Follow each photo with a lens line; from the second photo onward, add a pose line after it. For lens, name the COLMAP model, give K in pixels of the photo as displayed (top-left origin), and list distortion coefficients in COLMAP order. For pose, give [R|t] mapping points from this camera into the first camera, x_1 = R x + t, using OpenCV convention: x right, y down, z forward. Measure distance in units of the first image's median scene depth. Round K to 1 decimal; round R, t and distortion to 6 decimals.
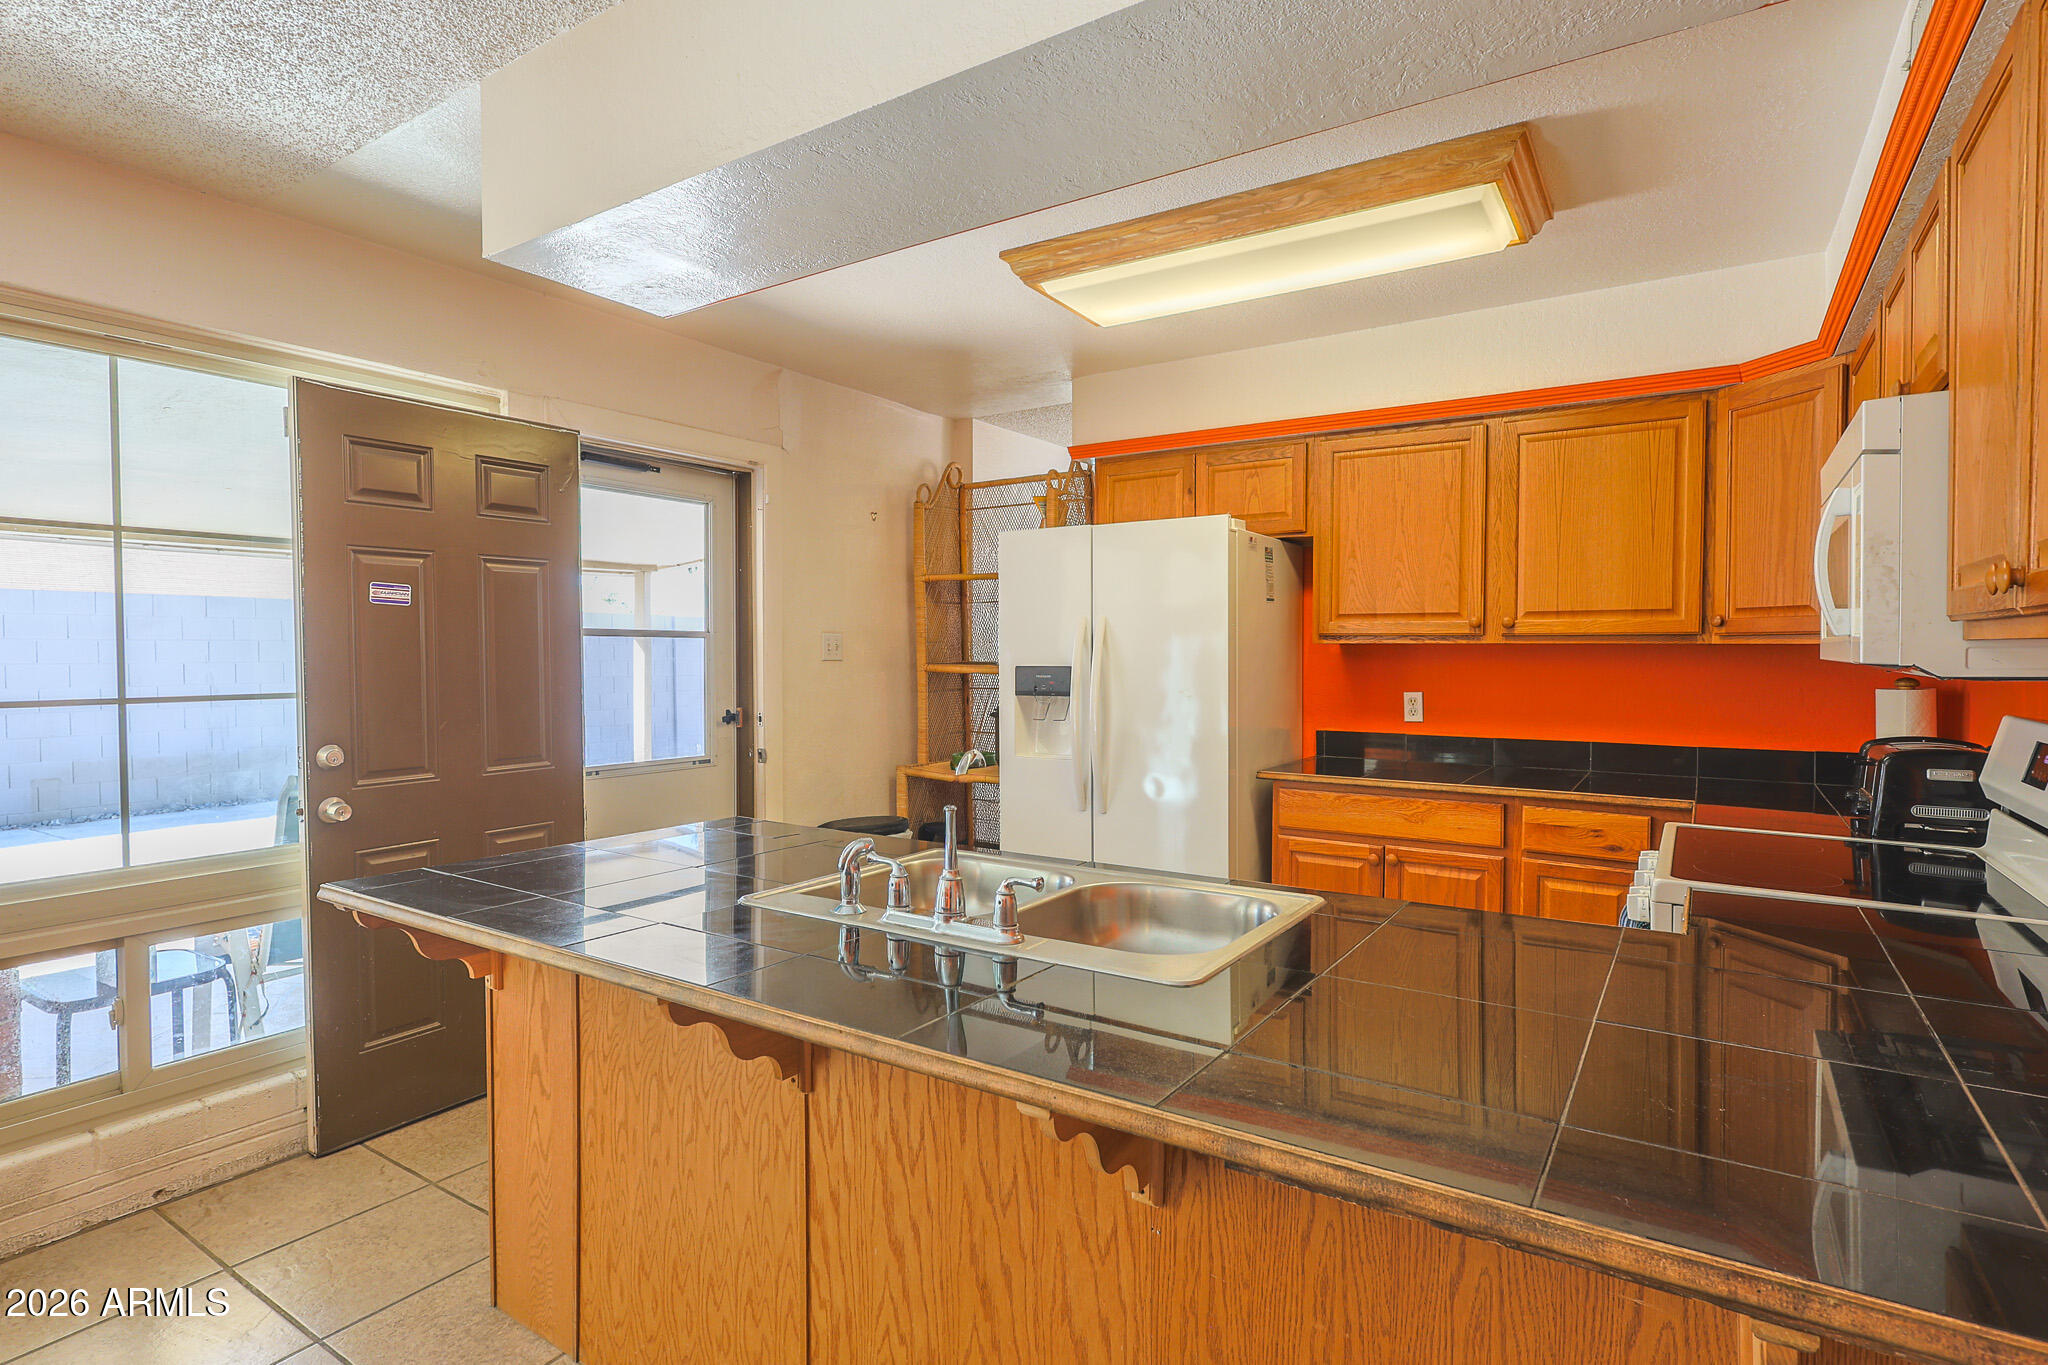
lens RADIAL K [[1015.7, 0, 1029.9], [0, 1015.7, 677.1], [0, 0, 1]] dist [-0.018731, -0.000618]
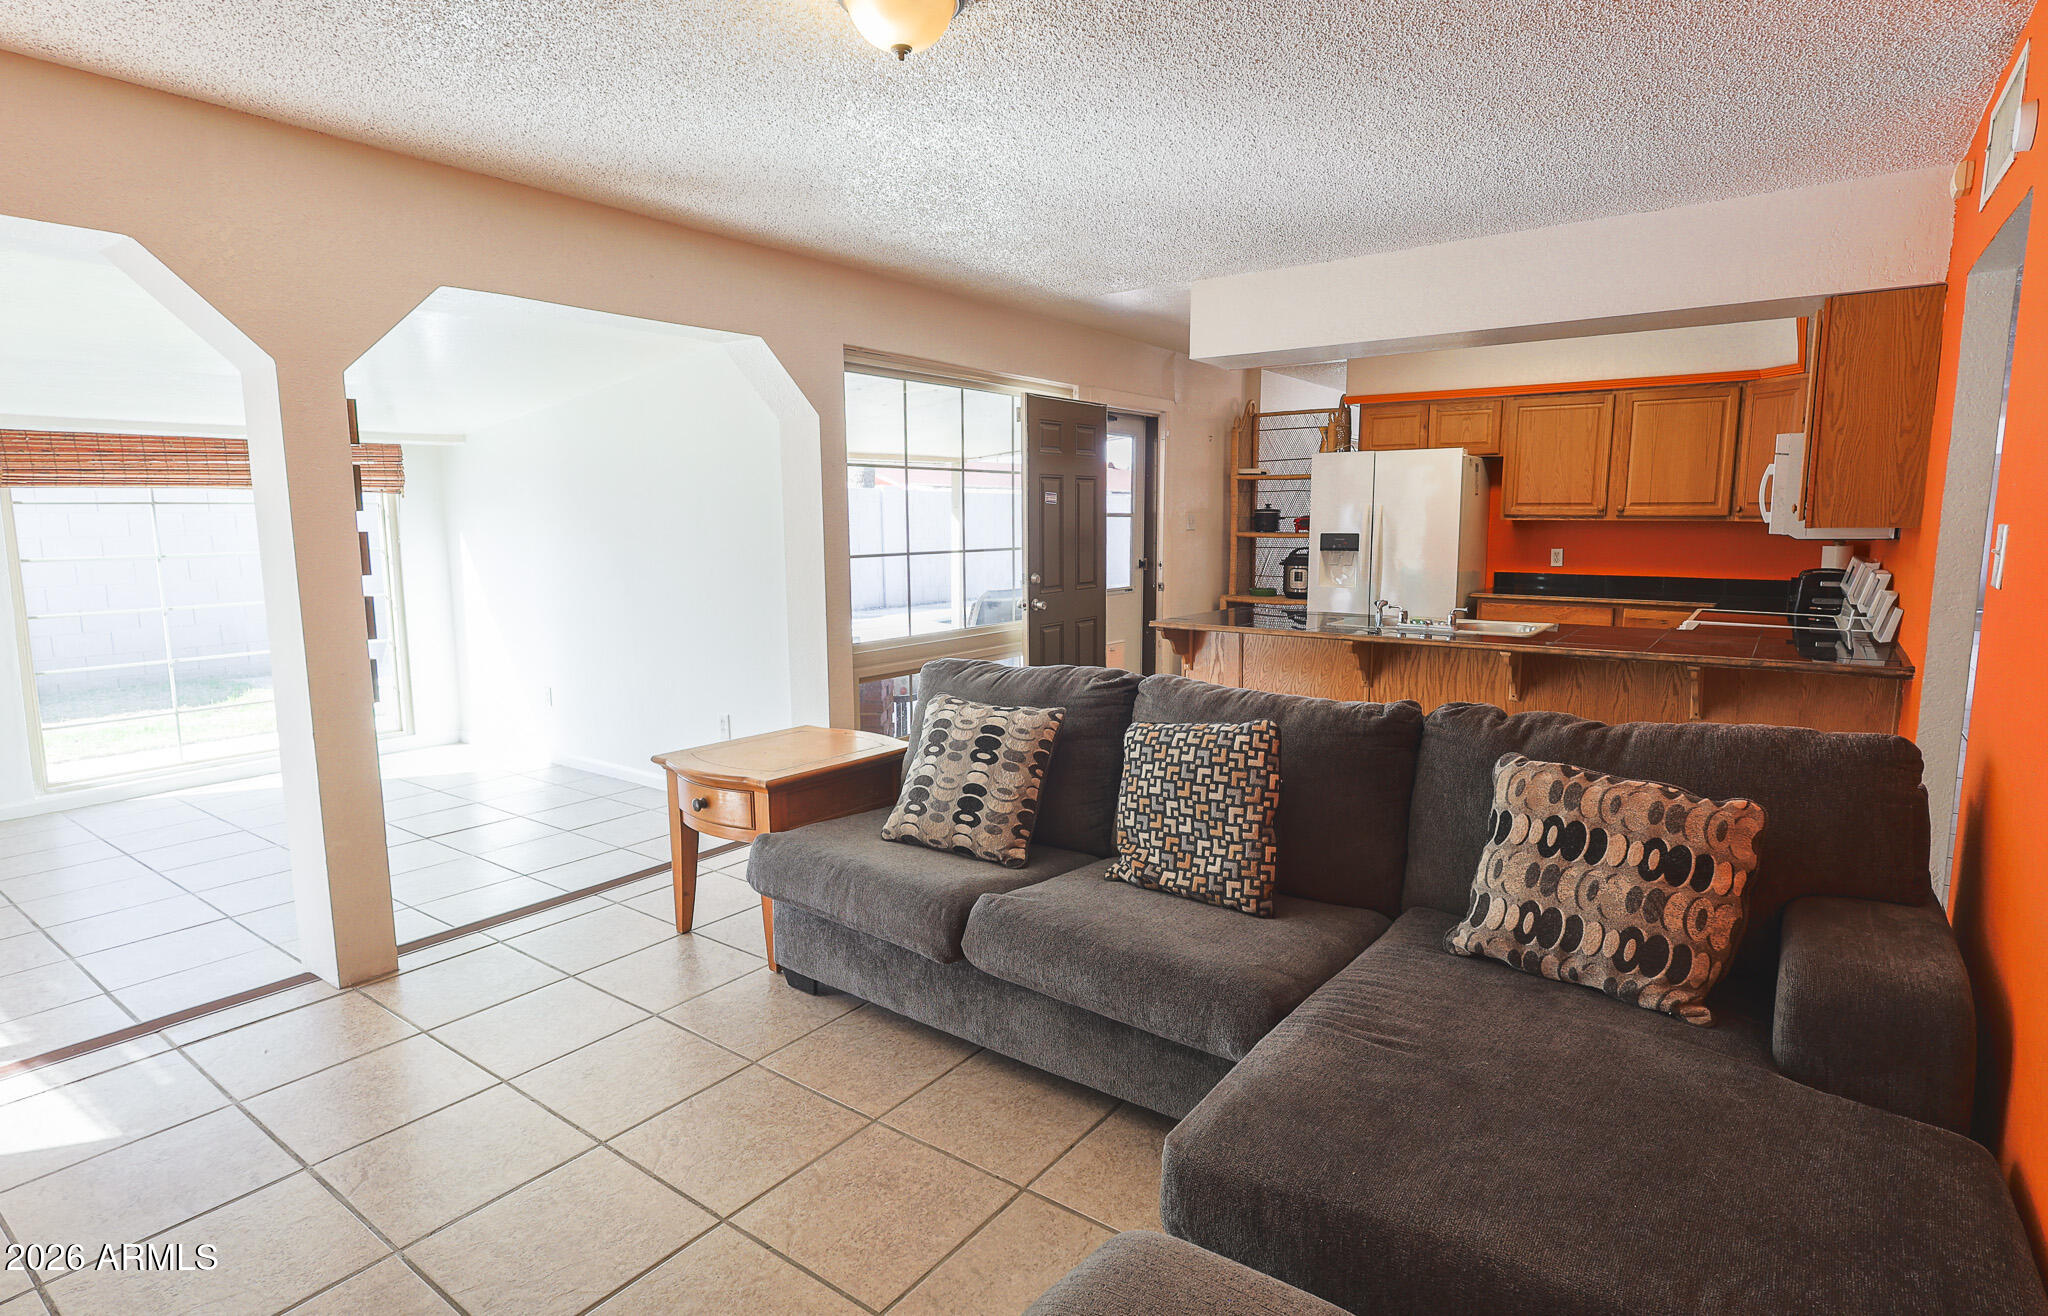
lens RADIAL K [[1041.0, 0, 1022.5], [0, 1041.0, 654.2], [0, 0, 1]] dist [-0.007943, -0.001093]
pose [[0.998577, 0.003954, -0.053185, -0.441071], [0.001786, 0.994208, 0.107460, 0.002427], [0.053302, -0.107402, 0.992786, -0.825647]]
